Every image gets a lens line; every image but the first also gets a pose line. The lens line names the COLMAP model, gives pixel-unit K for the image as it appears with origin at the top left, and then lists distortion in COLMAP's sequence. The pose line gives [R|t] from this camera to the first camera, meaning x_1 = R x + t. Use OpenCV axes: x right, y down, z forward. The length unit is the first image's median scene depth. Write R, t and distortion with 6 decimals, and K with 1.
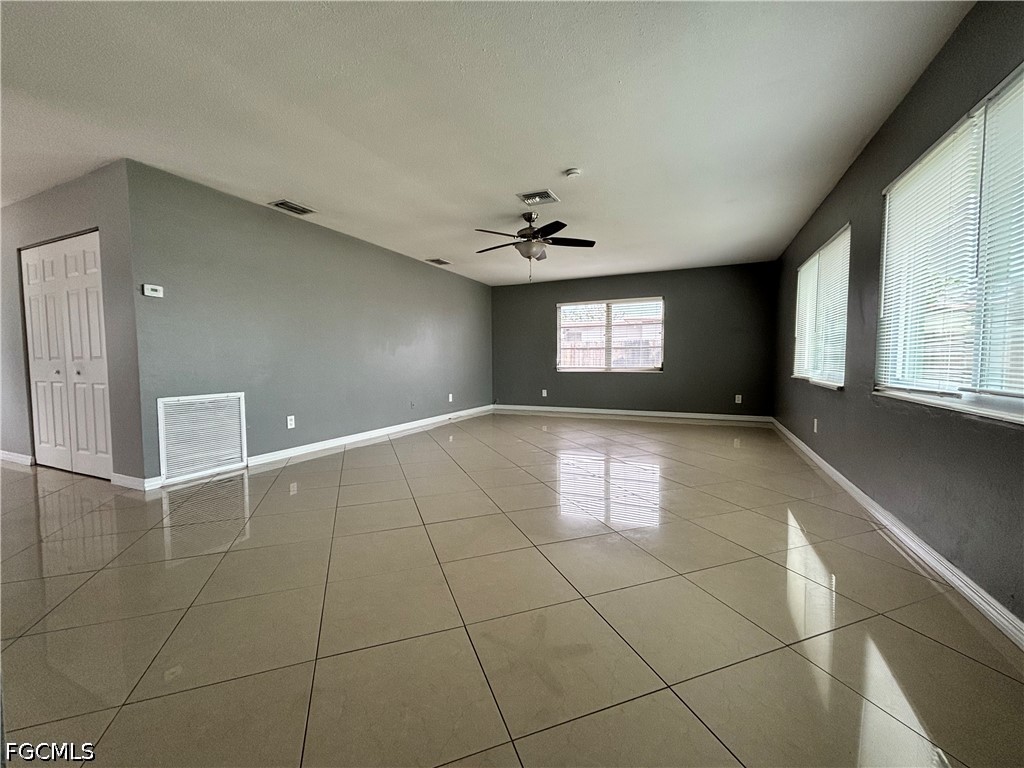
lens RADIAL K [[413.8, 0, 514.4], [0, 413.8, 377.0], [0, 0, 1]] dist [0.001450, 0.001033]
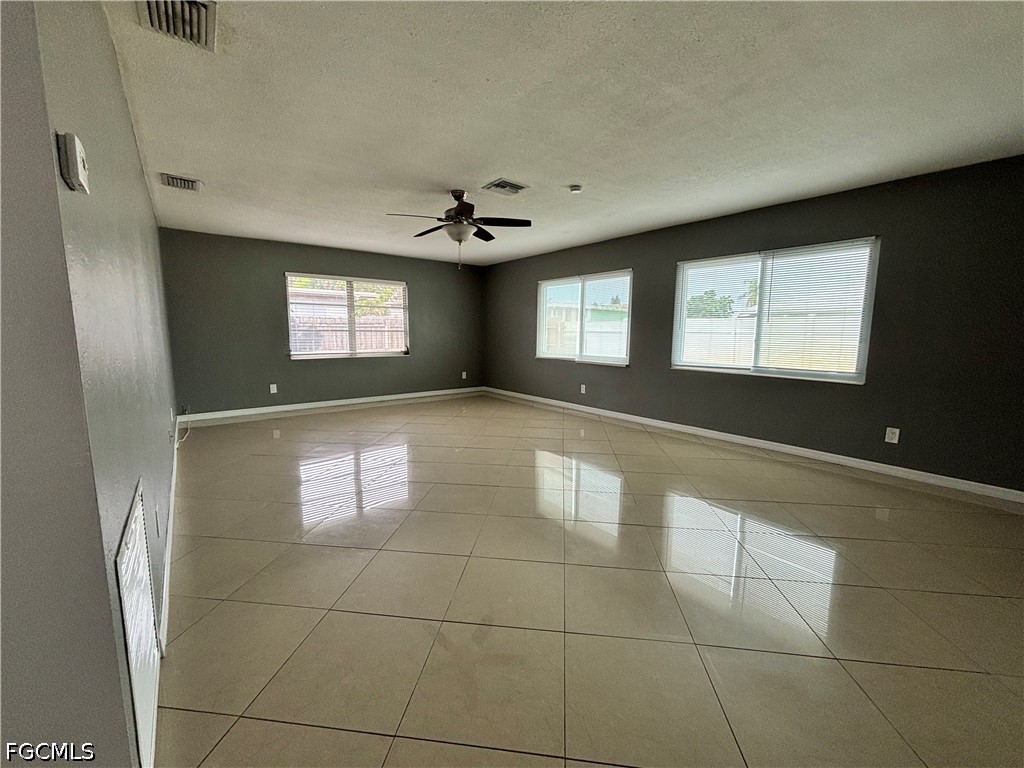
lens RADIAL K [[413.8, 0, 515.6], [0, 413.8, 387.0], [0, 0, 1]] dist [0.001450, 0.001033]
pose [[0.459319, -0.111260, 0.881276, -0.422350], [0.028959, 0.993473, 0.110332, -0.038005], [-0.887799, -0.025157, 0.459543, 0.264327]]
